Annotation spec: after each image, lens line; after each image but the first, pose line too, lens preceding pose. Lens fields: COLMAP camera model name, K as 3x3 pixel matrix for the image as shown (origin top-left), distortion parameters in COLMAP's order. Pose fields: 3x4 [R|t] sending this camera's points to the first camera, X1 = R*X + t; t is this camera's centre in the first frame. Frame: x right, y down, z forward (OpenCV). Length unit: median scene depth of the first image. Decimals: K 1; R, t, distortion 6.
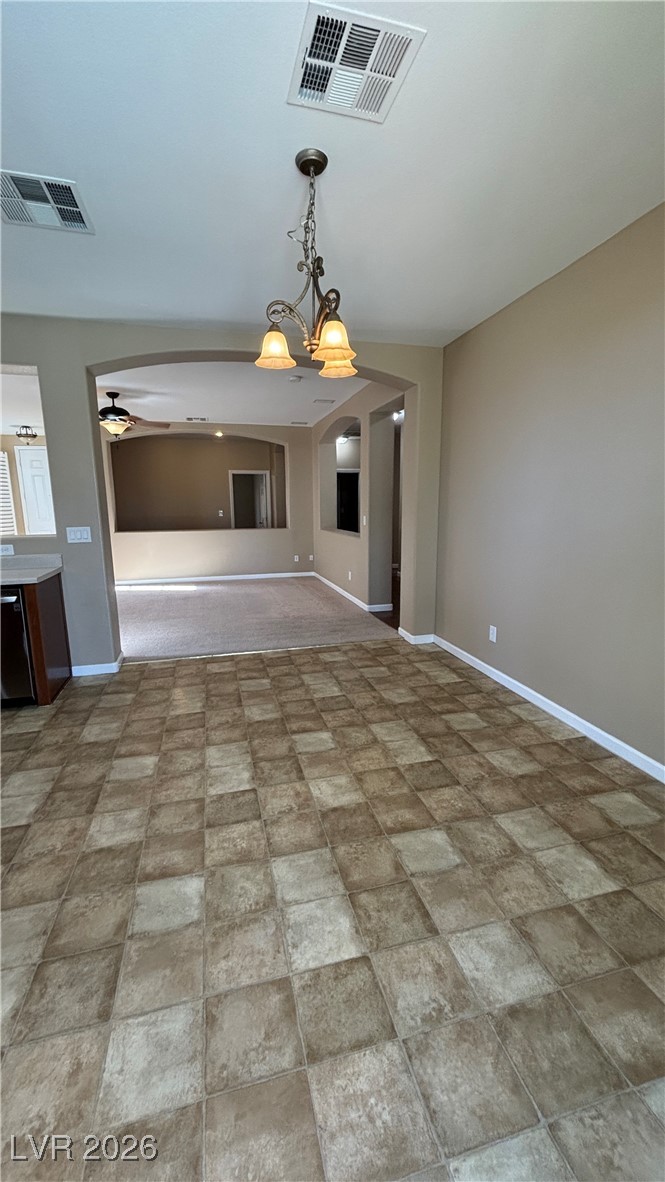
lens RADIAL K [[478.2, 0, 335.1], [0, 478.2, 592.4], [0, 0, 1]] dist [-0.000251, 0.000460]
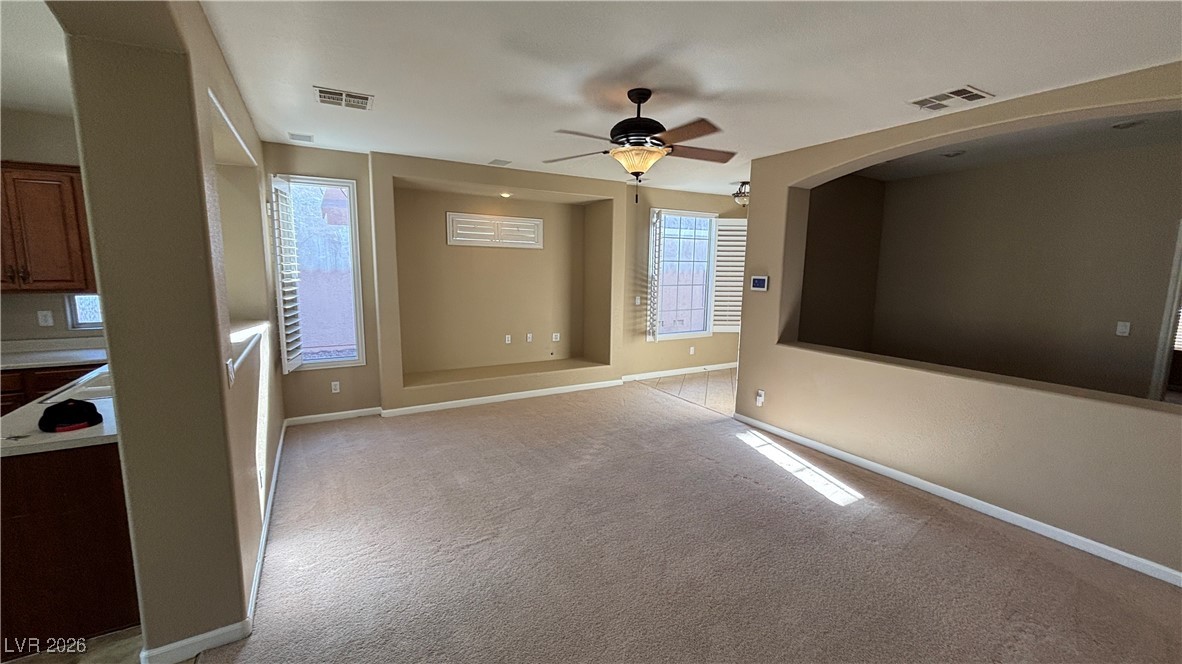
lens RADIAL K [[478.2, 0, 590.9], [0, 478.2, 332.6], [0, 0, 1]] dist [-0.000251, 0.000460]
pose [[0.261279, 0.147079, -0.953992, 0.084106], [-0.196443, 0.975742, 0.096631, -0.386825], [0.945062, 0.162158, 0.283834, 1.598495]]
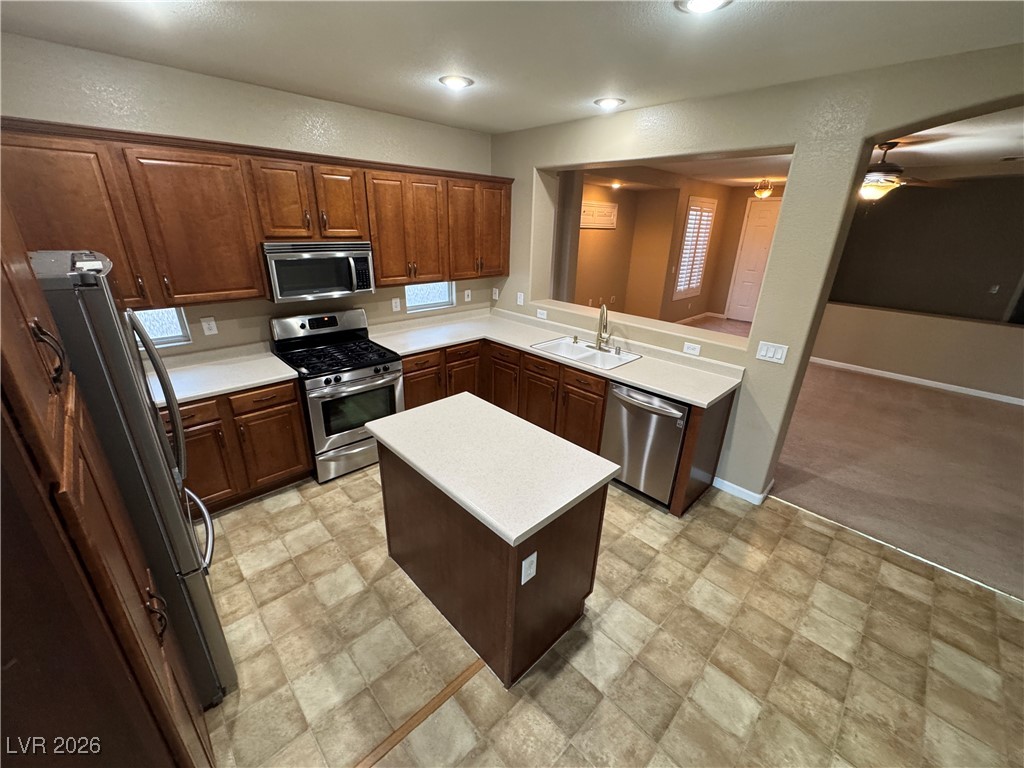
lens RADIAL K [[412.1, 0, 508.8], [0, 412.1, 383.7], [0, 0, 1]] dist [-0.001428, 0.001110]
pose [[0.485744, 0.341898, -0.804462, -0.183430], [-0.191284, 0.939601, 0.283832, -0.228585], [0.852914, 0.016011, 0.521805, 0.257582]]
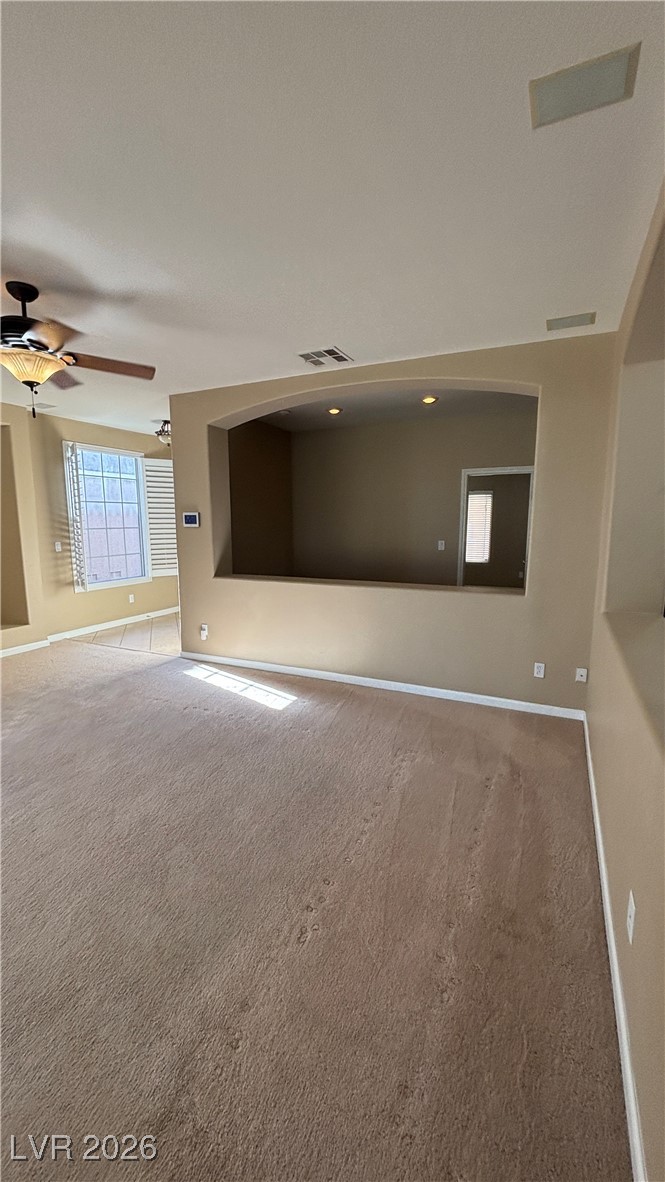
lens RADIAL K [[478.2, 0, 333.9], [0, 478.2, 589.5], [0, 0, 1]] dist [-0.000251, 0.000460]
pose [[0.768112, 0.100936, -0.632310, 0.101335], [-0.124173, 0.992232, 0.007548, -0.342734], [0.628160, 0.072719, 0.774679, 1.623540]]
